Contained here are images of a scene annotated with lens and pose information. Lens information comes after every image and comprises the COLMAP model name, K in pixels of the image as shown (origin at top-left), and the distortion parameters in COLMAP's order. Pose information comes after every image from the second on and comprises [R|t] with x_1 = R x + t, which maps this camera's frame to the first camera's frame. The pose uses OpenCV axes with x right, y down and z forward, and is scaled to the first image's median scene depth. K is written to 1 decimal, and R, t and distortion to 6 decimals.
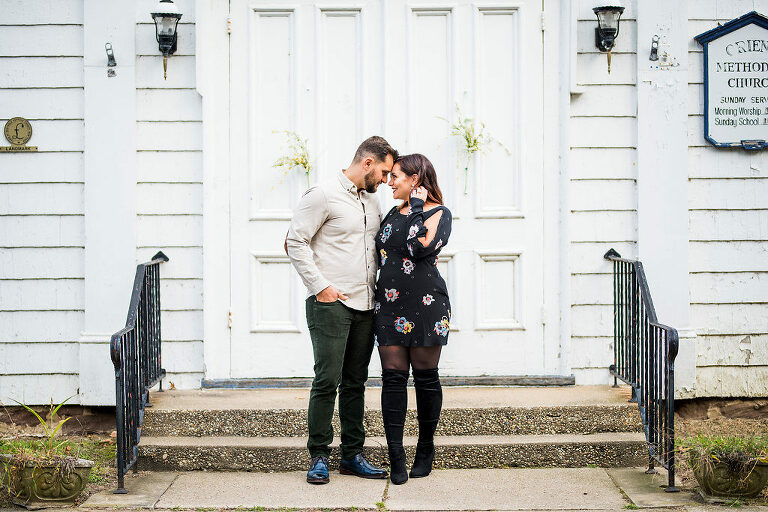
lens RADIAL K [[1828.5, 0, 384.0], [0, 1828.5, 256.0], [0, 0, 1]] dist [-0.079003, 0.302946]
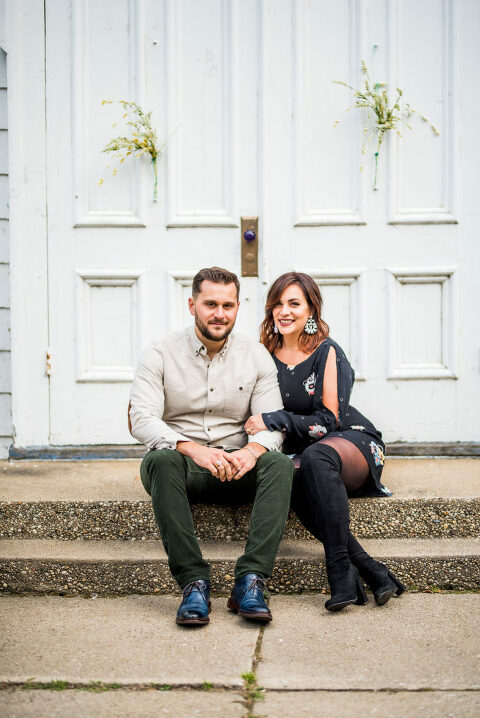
lens RADIAL K [[1709.5, 0, 240.0], [0, 1709.5, 359.0], [0, 0, 1]] dist [-0.079003, 0.302946]
pose [[0.999785, 0.000695, -0.020715, 0.006127], [0.000650, 0.997895, 0.064843, -0.012166], [0.020716, -0.064842, 0.997680, 0.356163]]
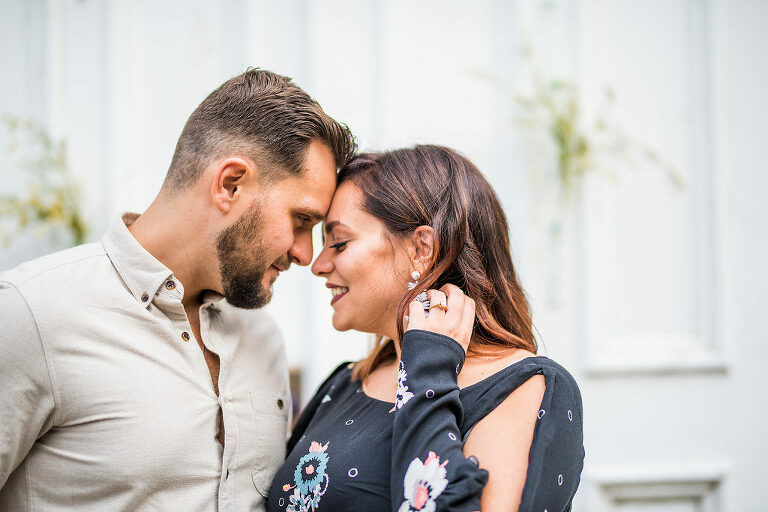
lens RADIAL K [[1828.5, 0, 384.0], [0, 1828.5, 256.0], [0, 0, 1]] dist [-0.079003, 0.302946]
pose [[0.999597, -0.008930, 0.026954, 0.004783], [0.010375, 0.998489, -0.053964, -0.026817], [-0.026431, 0.054222, 0.998179, 0.721207]]
